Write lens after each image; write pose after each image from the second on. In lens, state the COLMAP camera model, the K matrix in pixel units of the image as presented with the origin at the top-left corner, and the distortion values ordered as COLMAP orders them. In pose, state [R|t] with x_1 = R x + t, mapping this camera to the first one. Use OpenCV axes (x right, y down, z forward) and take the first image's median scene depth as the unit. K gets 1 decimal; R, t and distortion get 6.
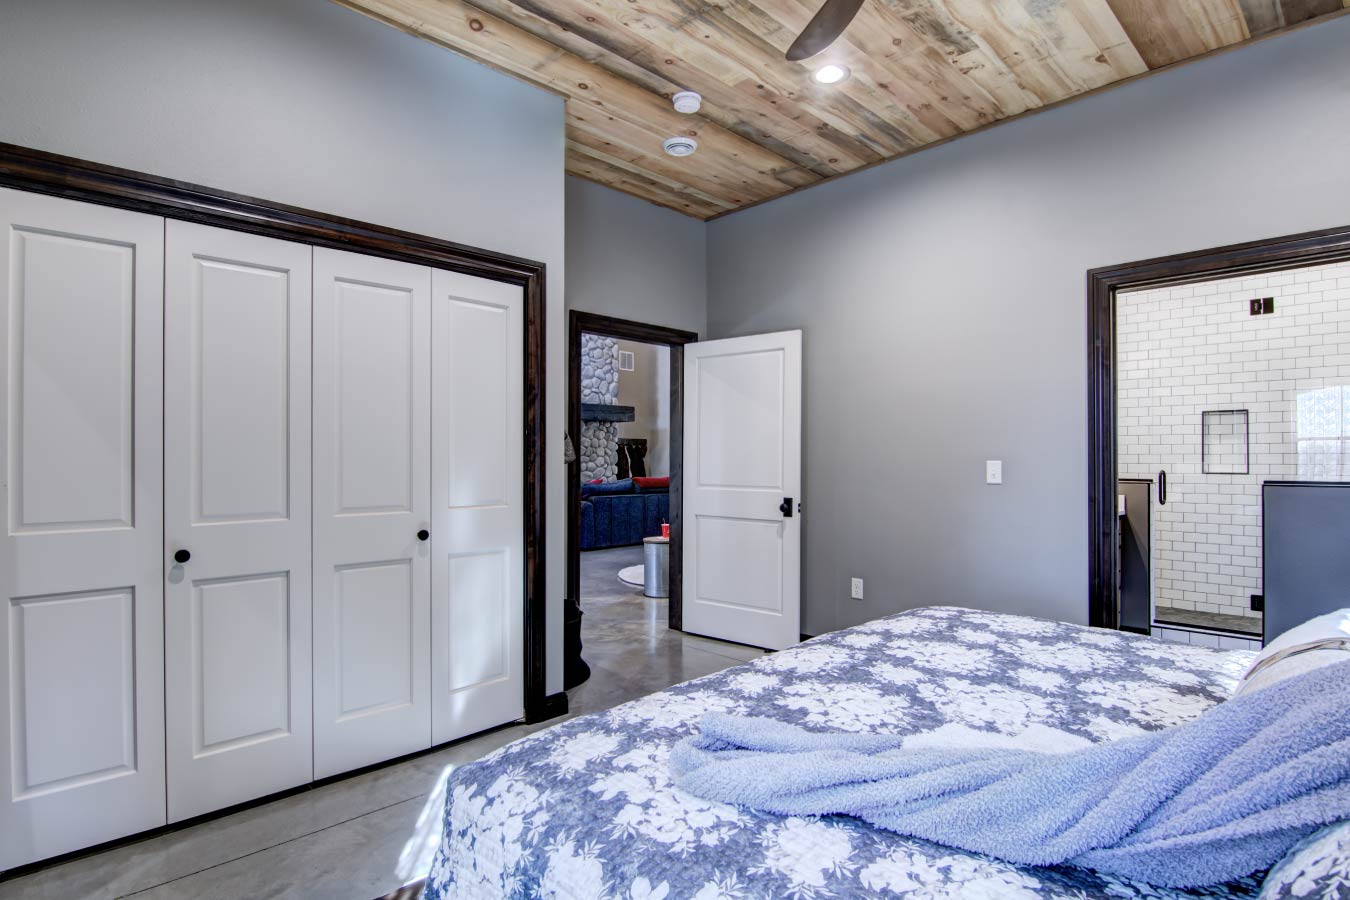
lens RADIAL K [[699.8, 0, 680.5], [0, 699.8, 449.4], [0, 0, 1]] dist [-0.011606, -0.001636]
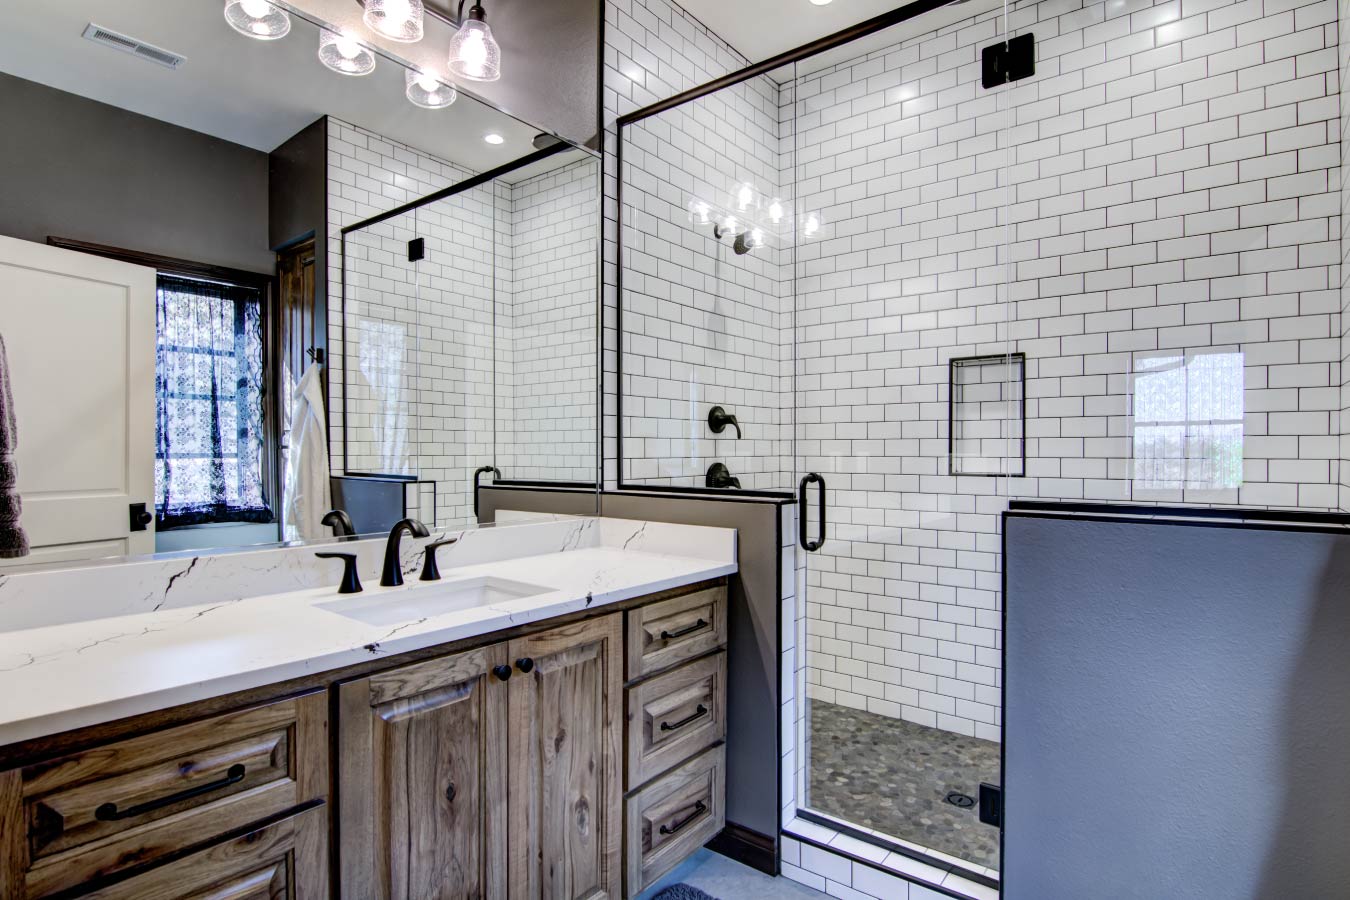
lens RADIAL K [[699.8, 0, 670.5], [0, 699.8, 456.0], [0, 0, 1]] dist [-0.011606, -0.001636]
pose [[0.992237, -0.001944, 0.124343, 0.413110], [-0.000598, 0.999792, 0.020397, 0.007954], [-0.124357, -0.020313, 0.992030, 0.432410]]
